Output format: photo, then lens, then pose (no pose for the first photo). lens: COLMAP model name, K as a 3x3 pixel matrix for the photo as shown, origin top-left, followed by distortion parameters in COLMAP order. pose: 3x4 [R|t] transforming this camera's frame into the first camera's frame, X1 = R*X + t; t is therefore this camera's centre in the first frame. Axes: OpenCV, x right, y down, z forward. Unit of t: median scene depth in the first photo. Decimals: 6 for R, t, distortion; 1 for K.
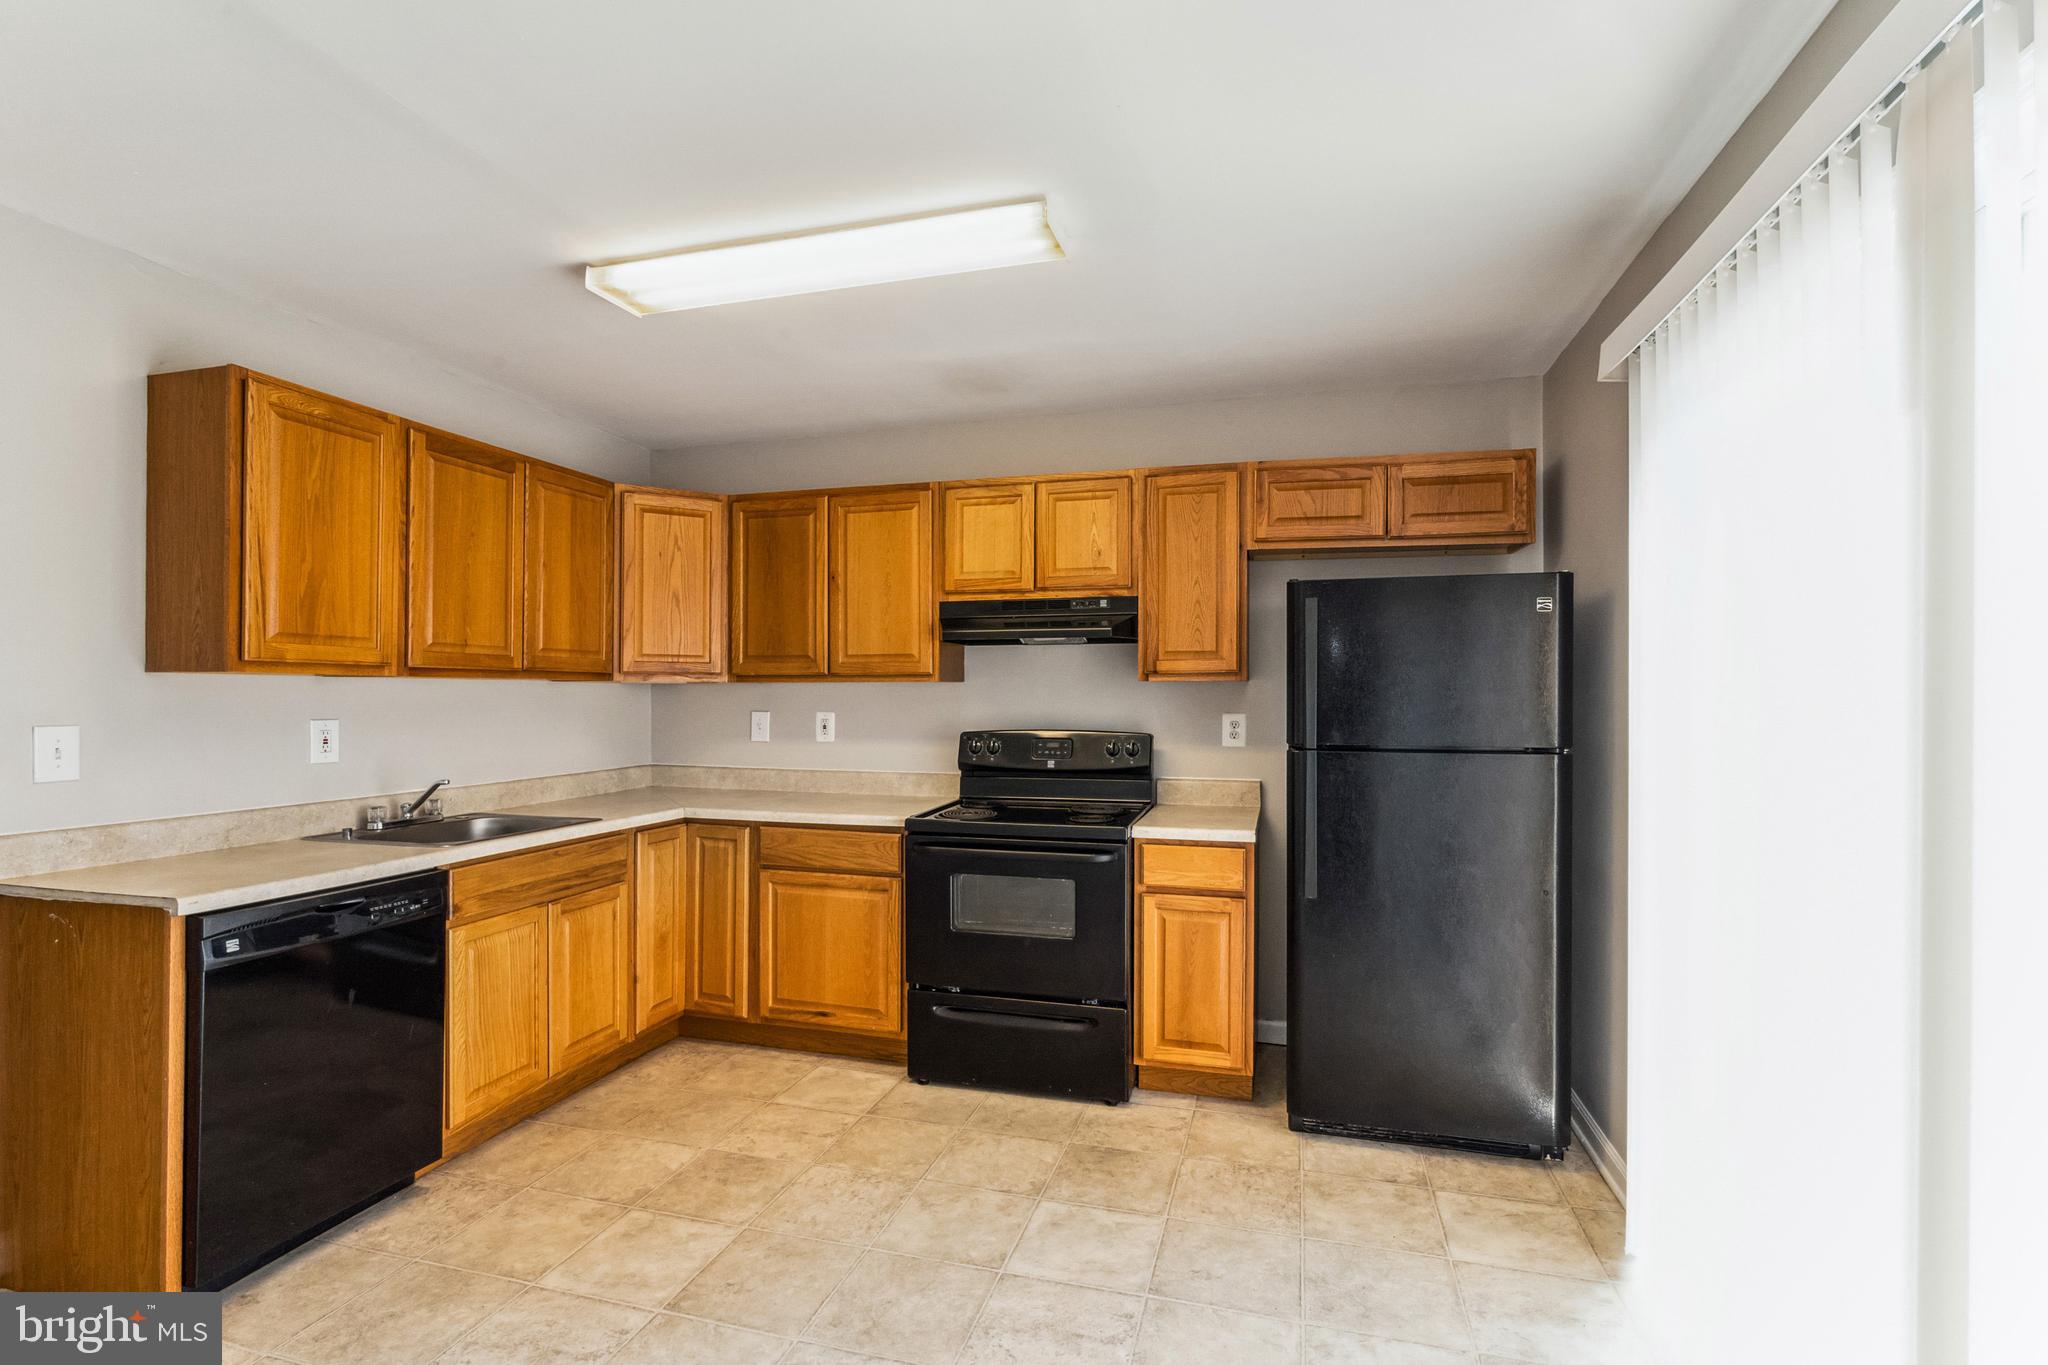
lens RADIAL K [[957.4, 0, 1024.0], [0, 957.4, 682.5], [0, 0, 1]] dist [-0.001718, -0.000150]
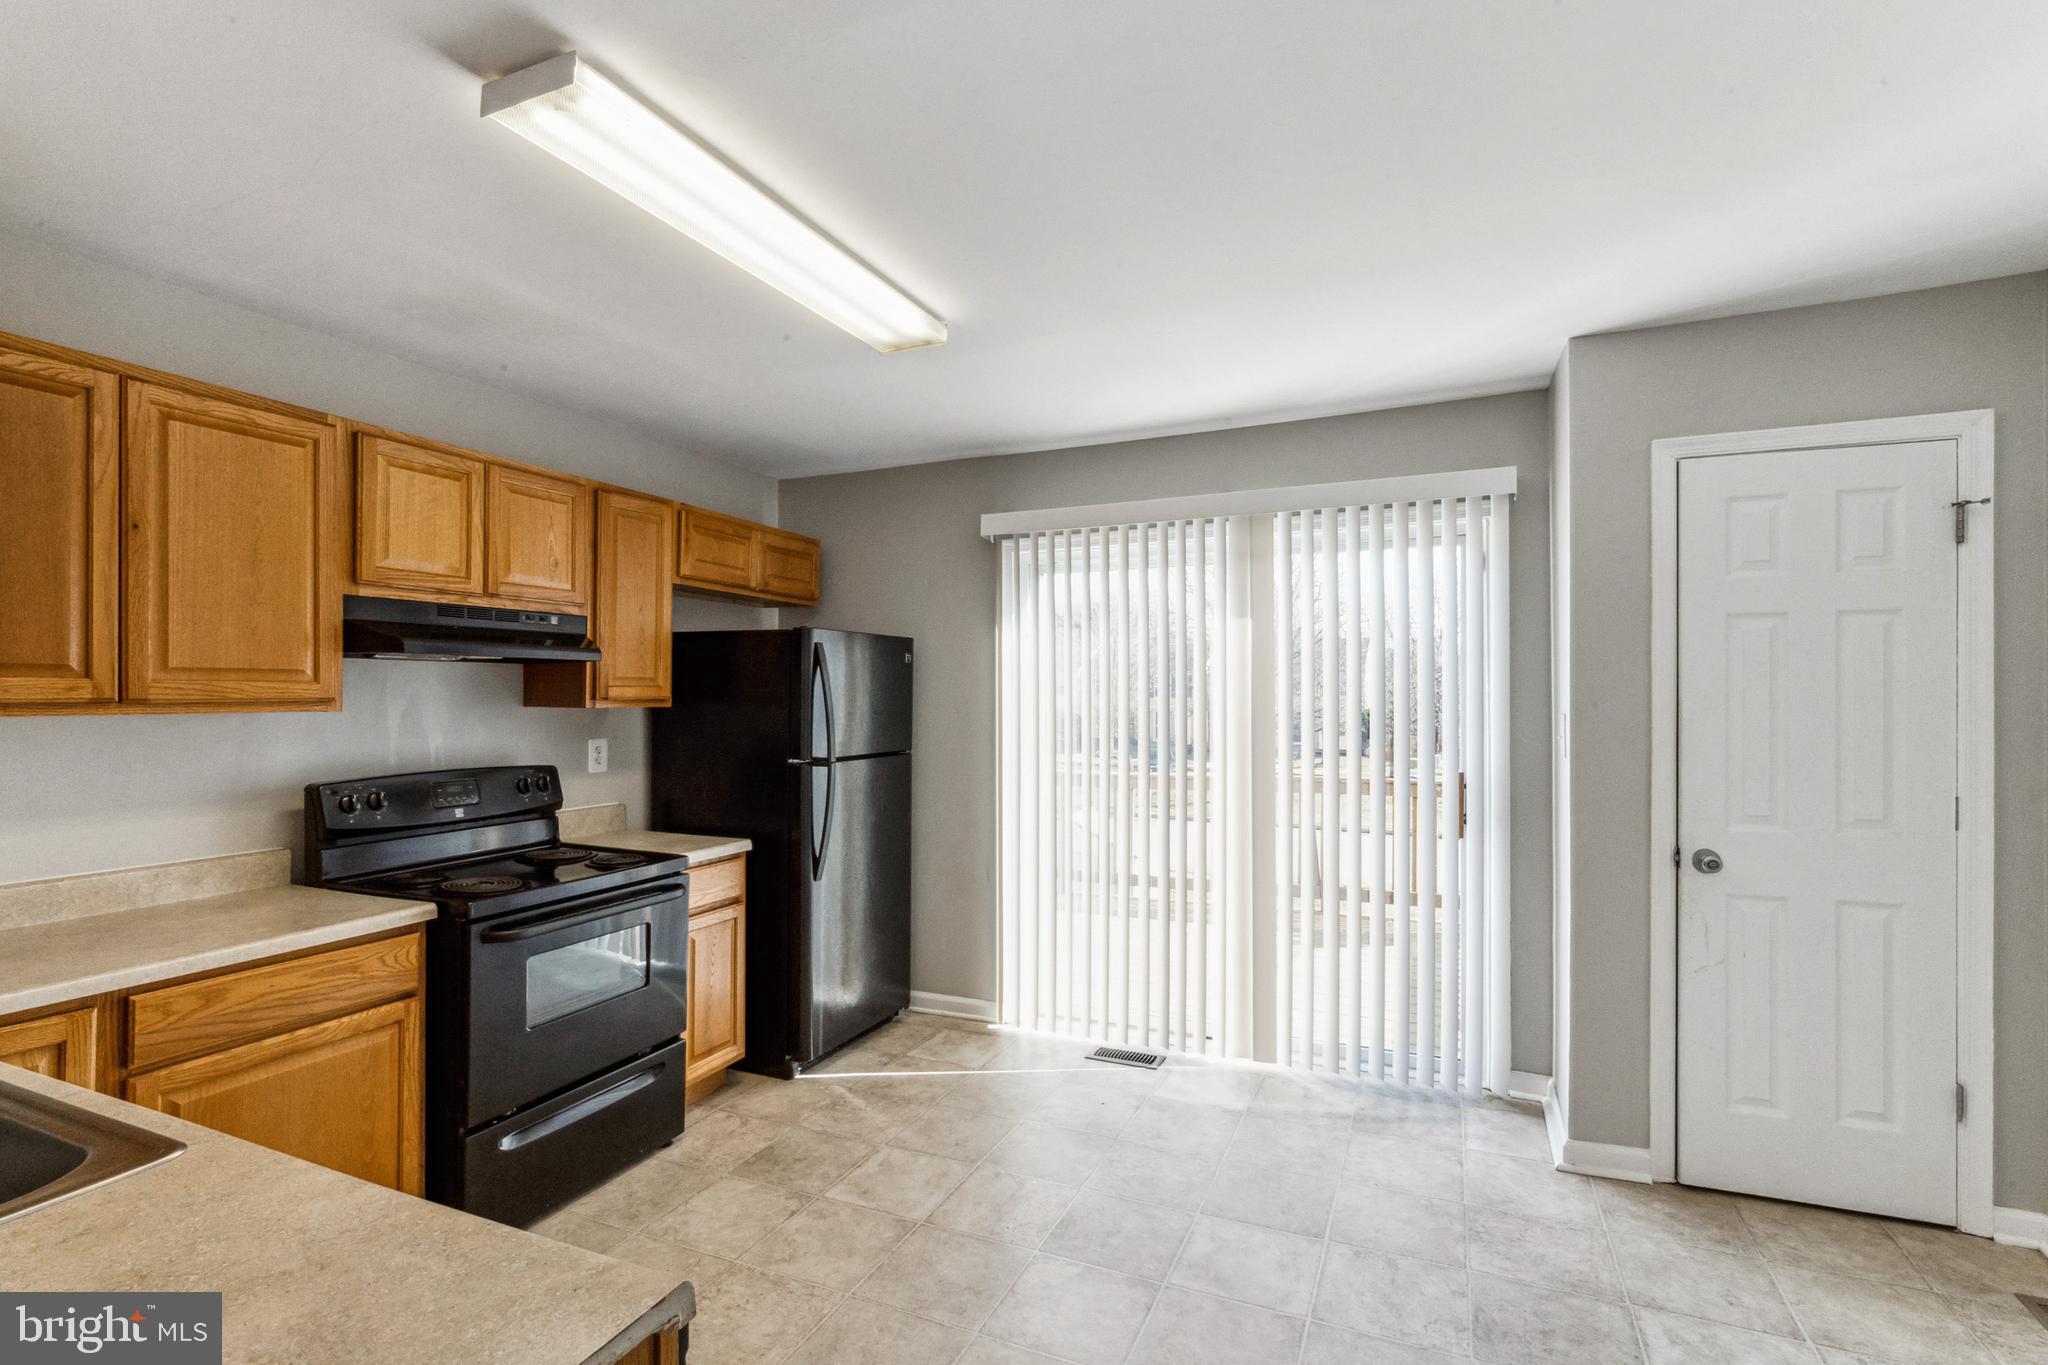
lens RADIAL K [[957.4, 0, 1024.0], [0, 957.4, 682.5], [0, 0, 1]] dist [-0.001718, -0.000150]
pose [[0.137145, 0.012237, 0.990475, -0.736745], [-0.008232, 0.999903, -0.011214, -0.019073], [-0.990517, -0.006616, 0.137233, 0.453331]]
